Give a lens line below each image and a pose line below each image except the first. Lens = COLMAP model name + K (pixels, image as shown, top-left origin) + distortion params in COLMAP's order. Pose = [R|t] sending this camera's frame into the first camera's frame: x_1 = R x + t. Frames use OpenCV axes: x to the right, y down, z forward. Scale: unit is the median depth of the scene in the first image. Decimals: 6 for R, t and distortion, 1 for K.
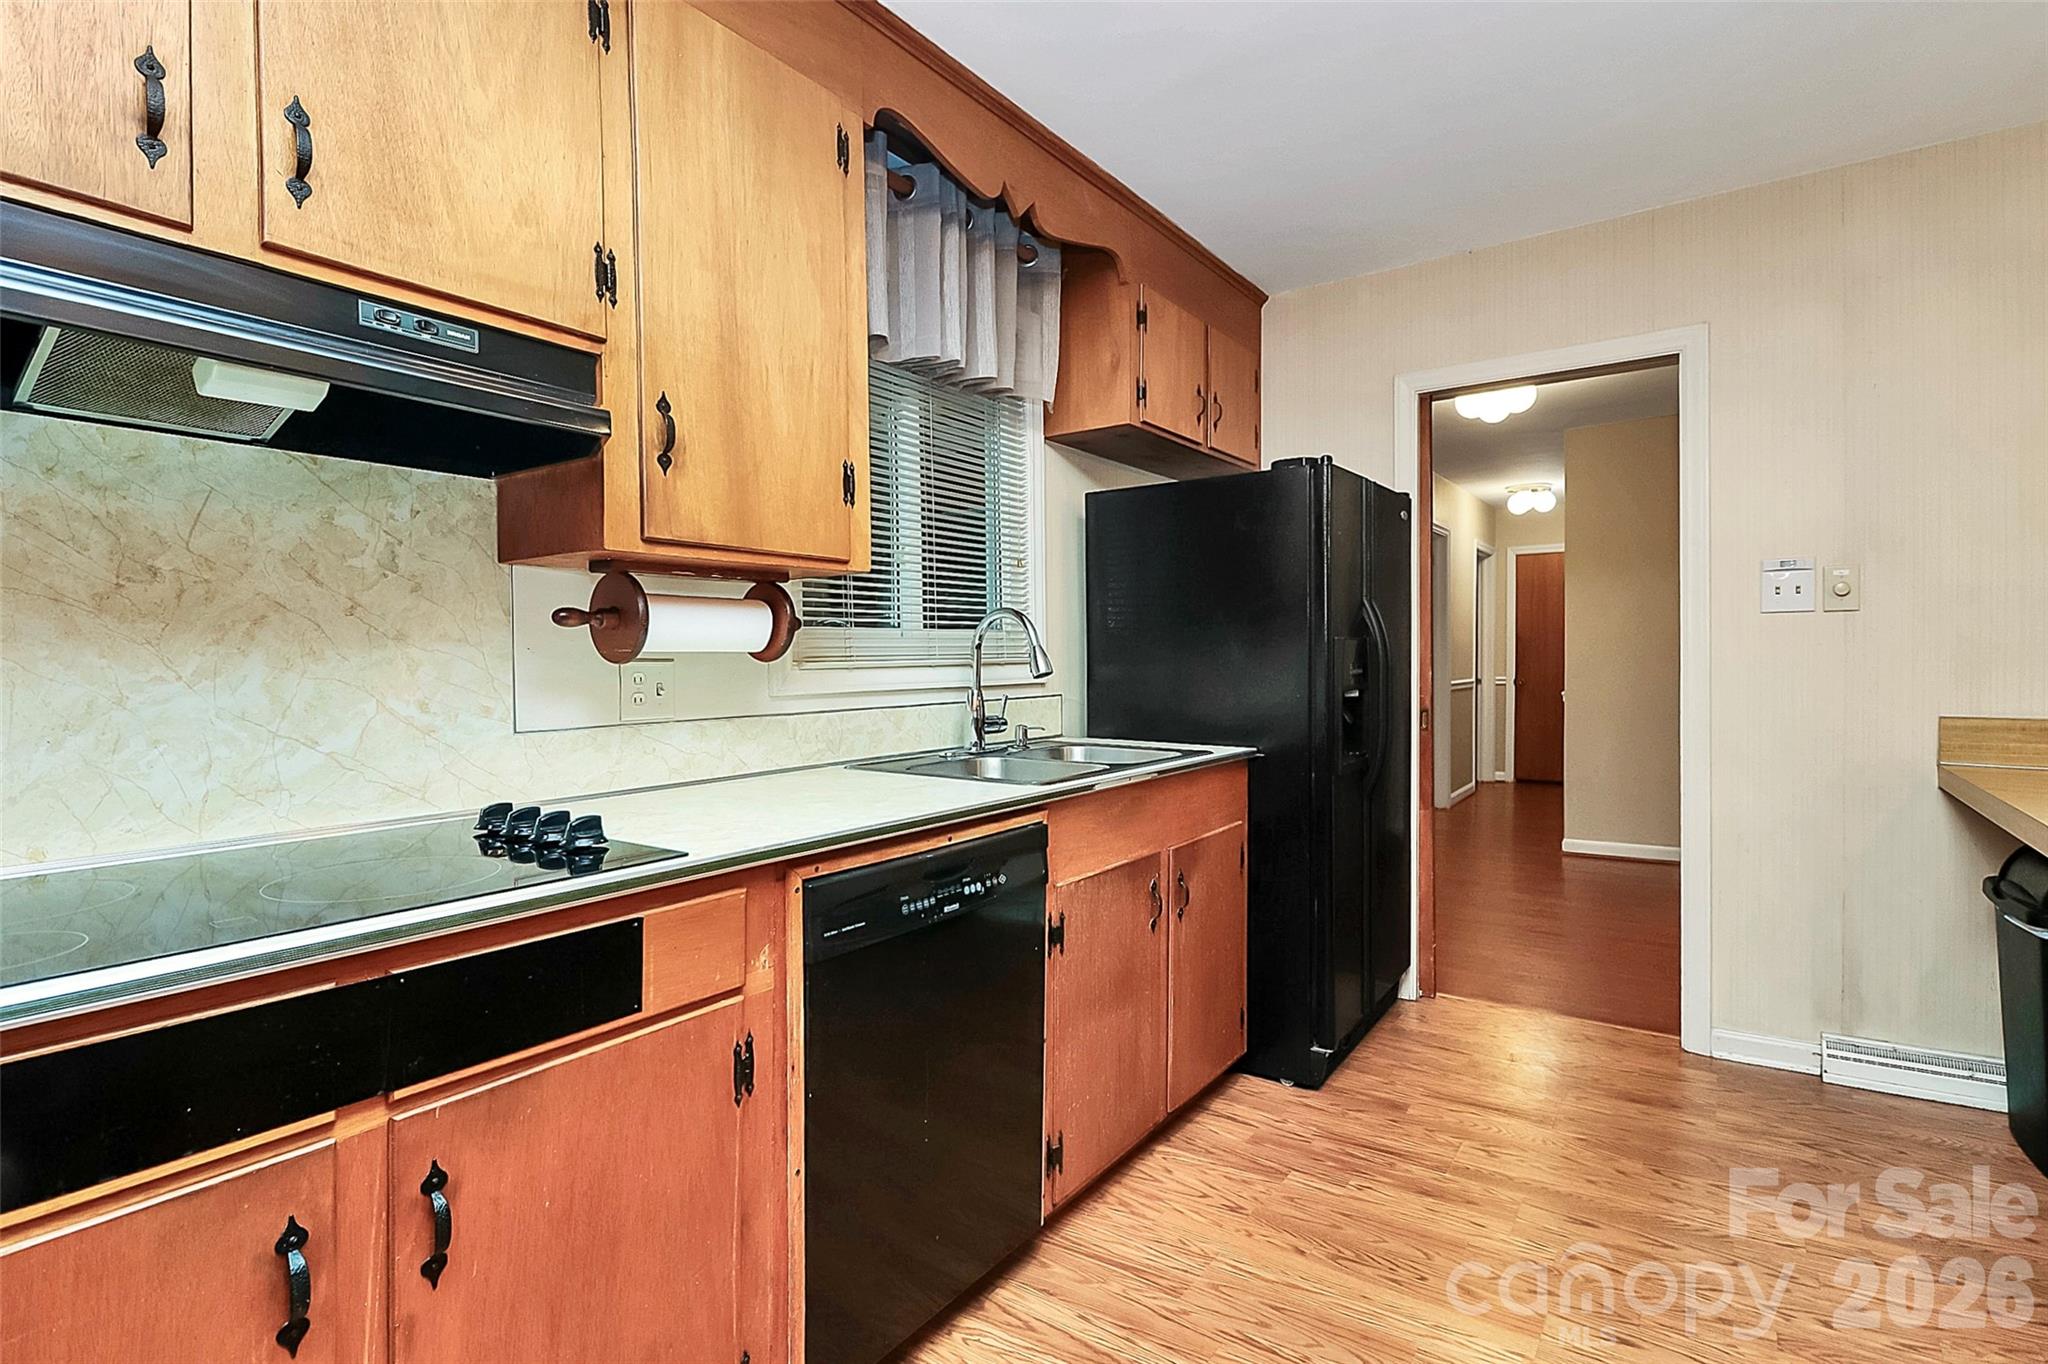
lens RADIAL K [[1030.7, 0, 948.5], [0, 1030.7, 660.7], [0, 0, 1]] dist [-0.002665, -0.000296]
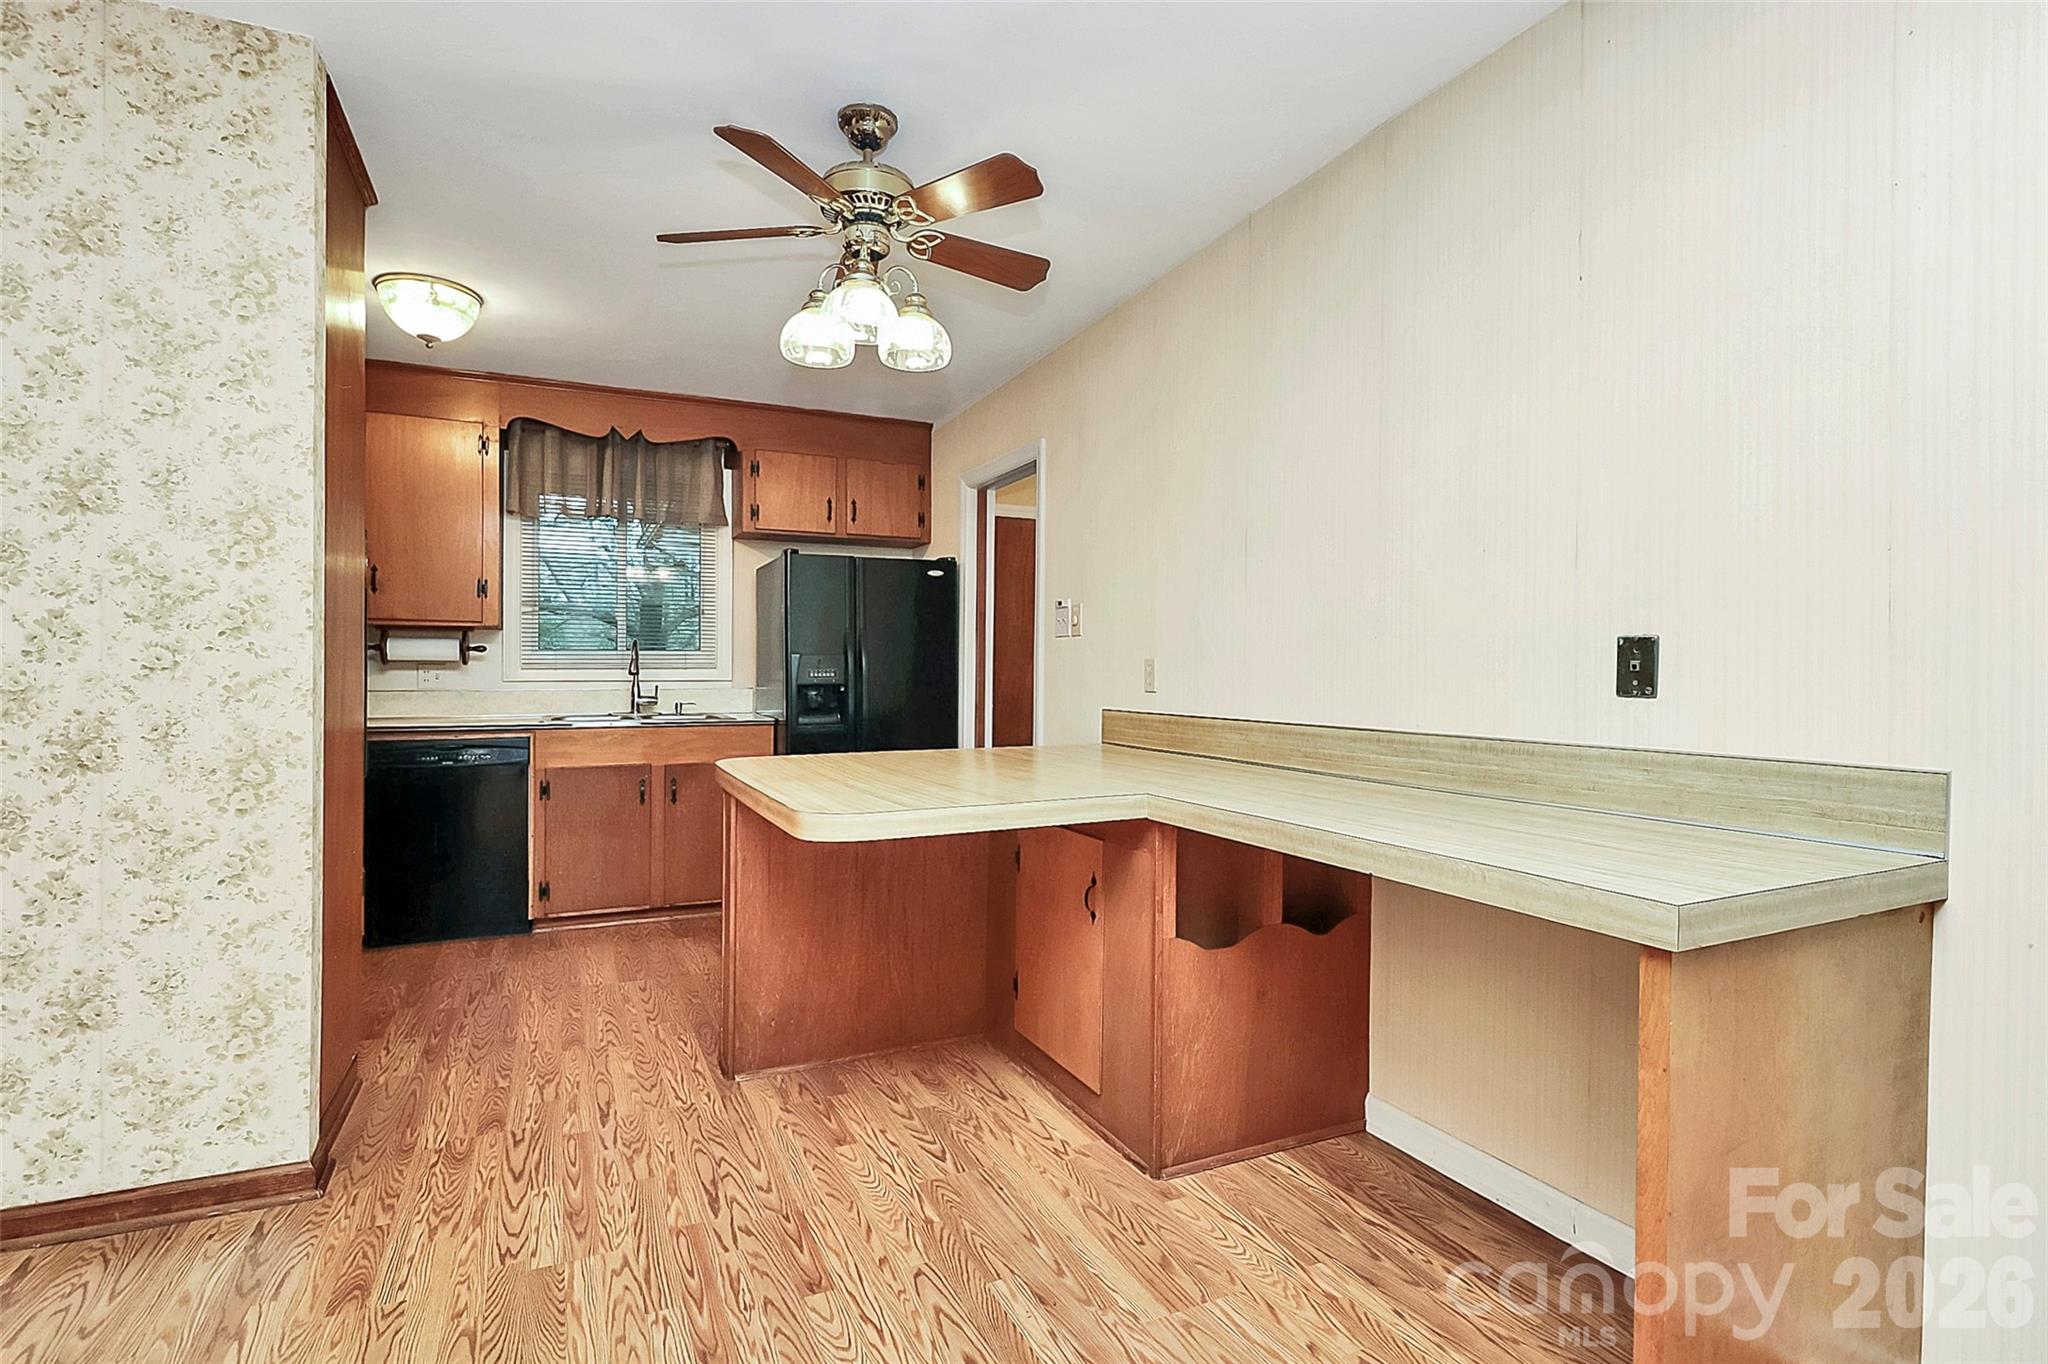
lens RADIAL K [[986.7, 0, 1030.3], [0, 986.7, 686.3], [0, 0, 1]] dist [-0.001198, -0.000048]
pose [[0.885945, 0.001751, -0.463787, 2.035451], [-0.000876, 0.999997, 0.002102, 0.043565], [0.463790, -0.001456, 0.885944, -0.389990]]
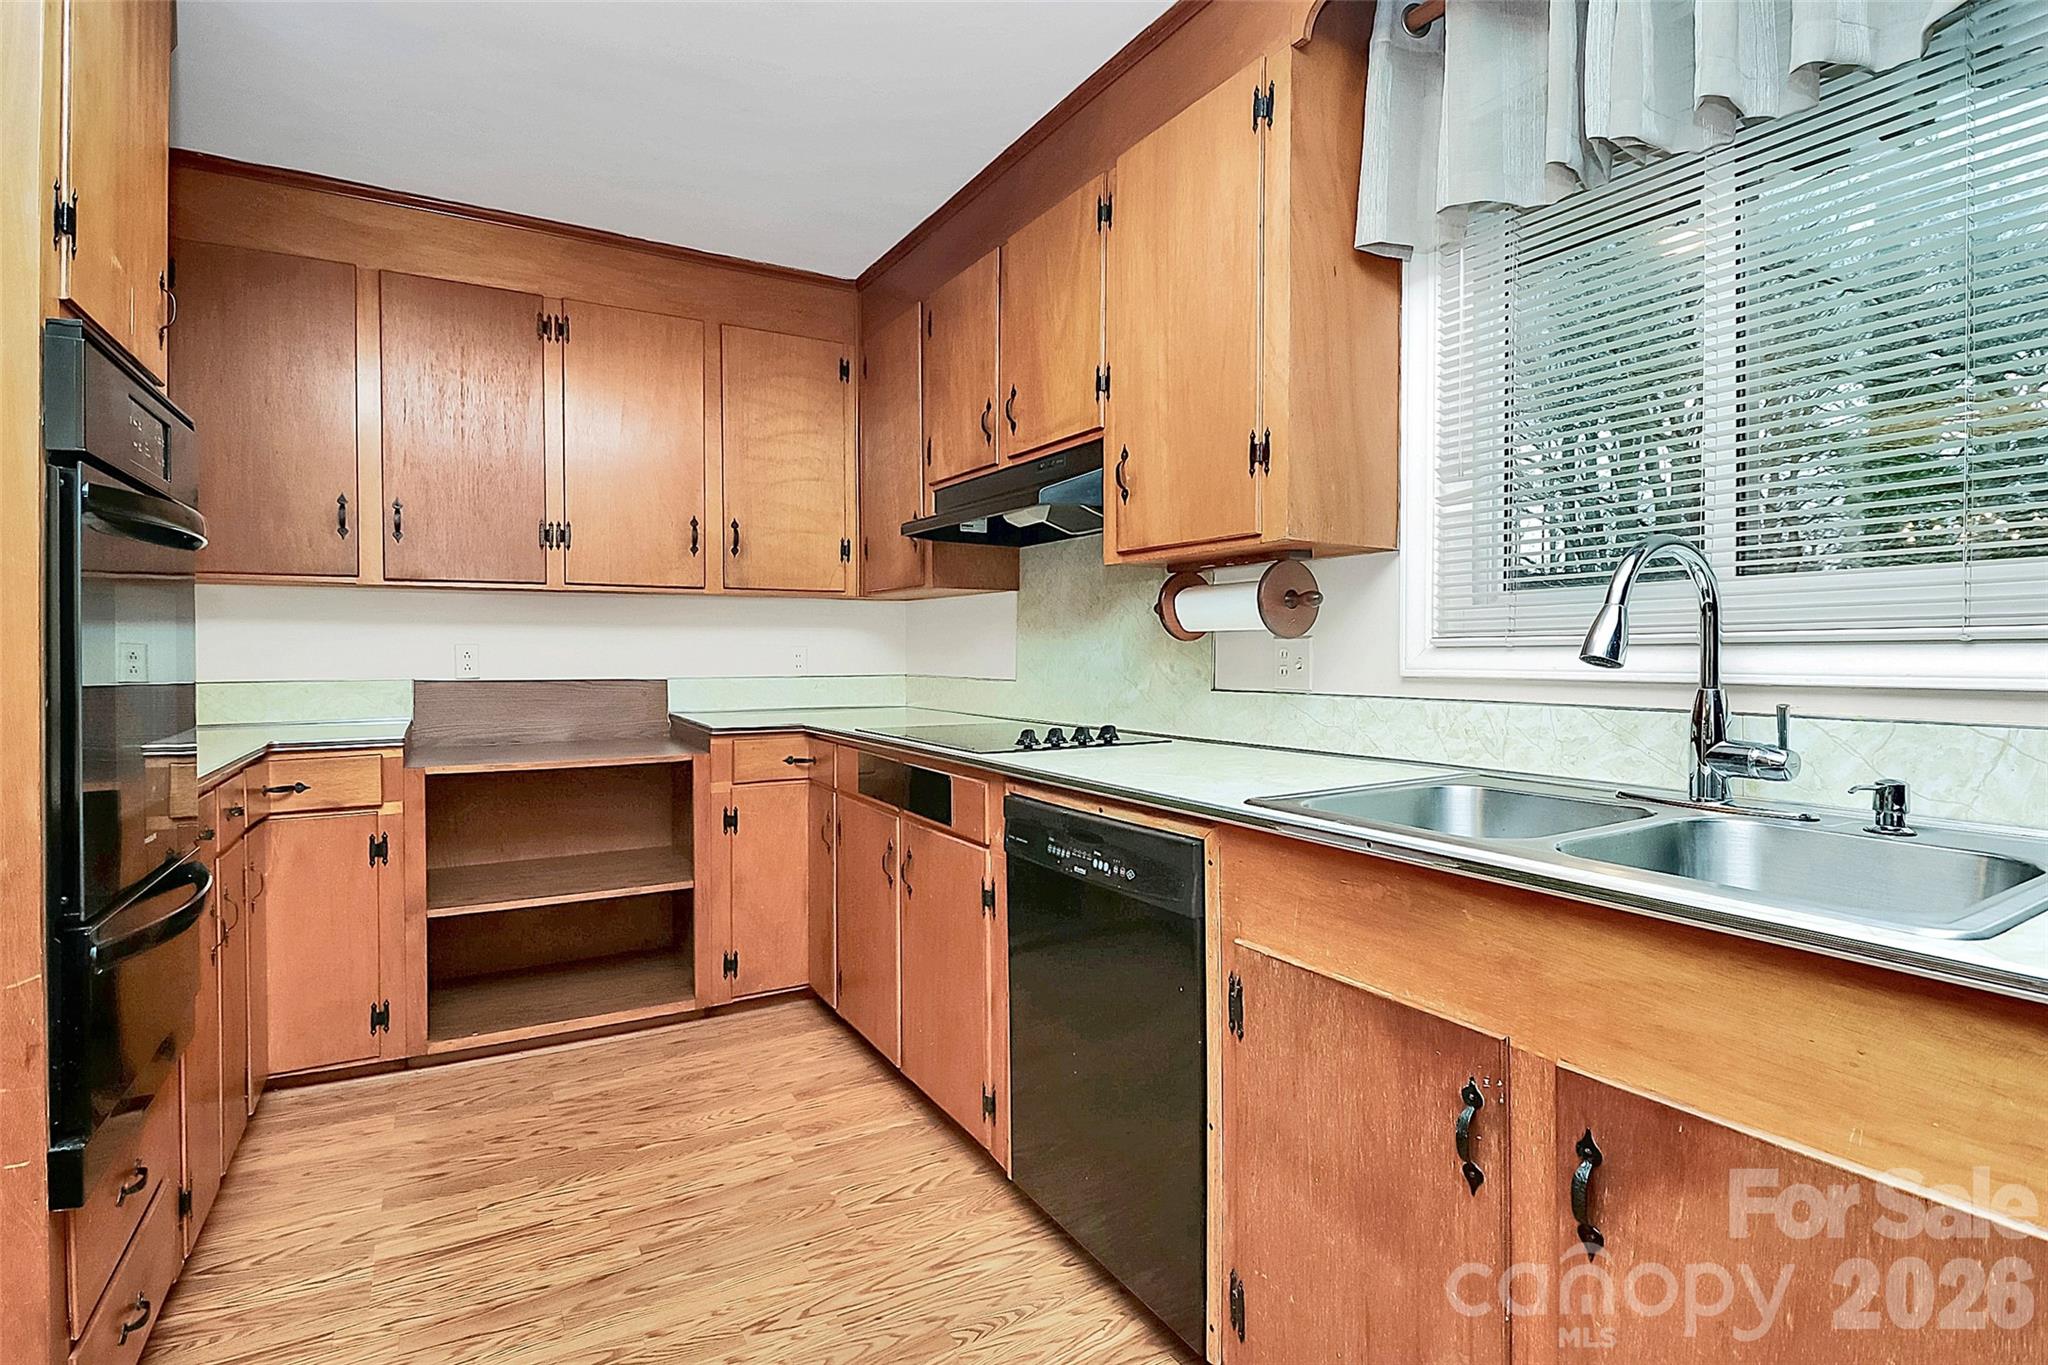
lens RADIAL K [[978.2, 0, 1020.3], [0, 978.2, 636.1], [0, 0, 1]] dist [-0.000130, 0.000131]
pose [[-0.380906, -0.004430, -0.924603, 0.837891], [0.002036, 0.999982, -0.005630, 0.003366], [0.924612, -0.004027, -0.380890, 1.159149]]
